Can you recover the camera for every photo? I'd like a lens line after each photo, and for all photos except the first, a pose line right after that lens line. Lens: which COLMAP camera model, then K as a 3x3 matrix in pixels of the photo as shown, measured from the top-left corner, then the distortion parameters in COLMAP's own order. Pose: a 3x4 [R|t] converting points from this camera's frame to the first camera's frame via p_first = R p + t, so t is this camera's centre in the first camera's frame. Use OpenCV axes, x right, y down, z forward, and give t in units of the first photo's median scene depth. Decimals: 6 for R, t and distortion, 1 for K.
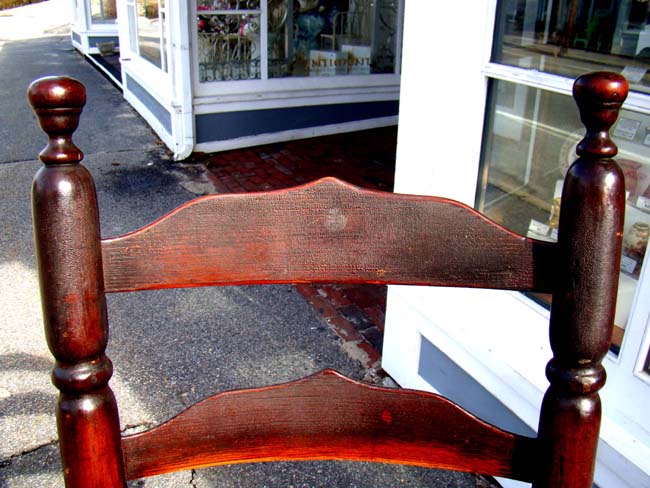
lens RADIAL K [[588.1, 0, 325.0], [0, 588.1, 244.0], [0, 0, 1]] dist [-0.187787, 0.114522]
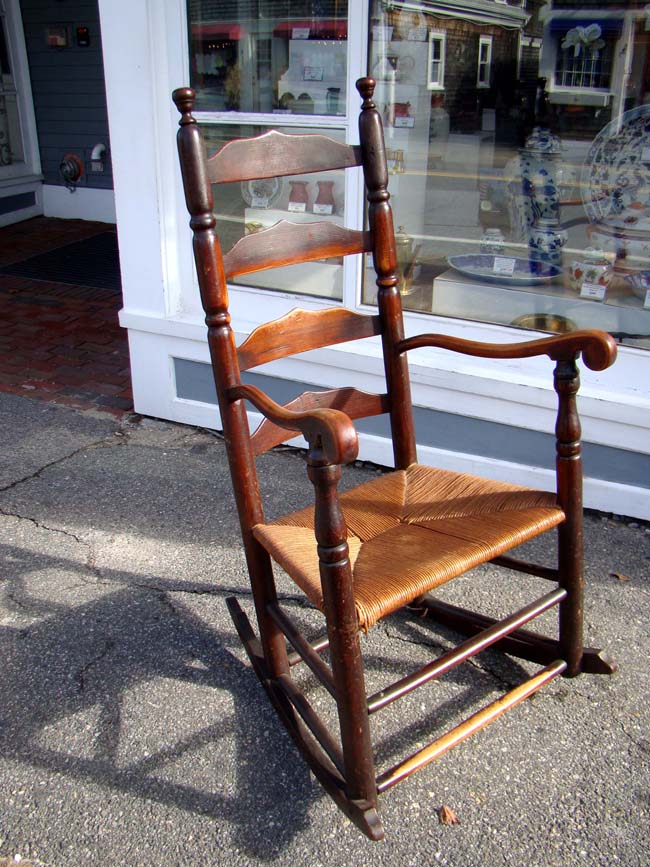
lens RADIAL K [[784.4, 0, 325.0], [0, 784.4, 433.5], [0, 0, 1]] dist [-0.187787, 0.114522]
pose [[0.794999, -0.271580, 0.542422, -0.460708], [0.247844, 0.961564, 0.118184, 0.190546], [-0.553670, 0.040480, 0.831752, -0.413975]]
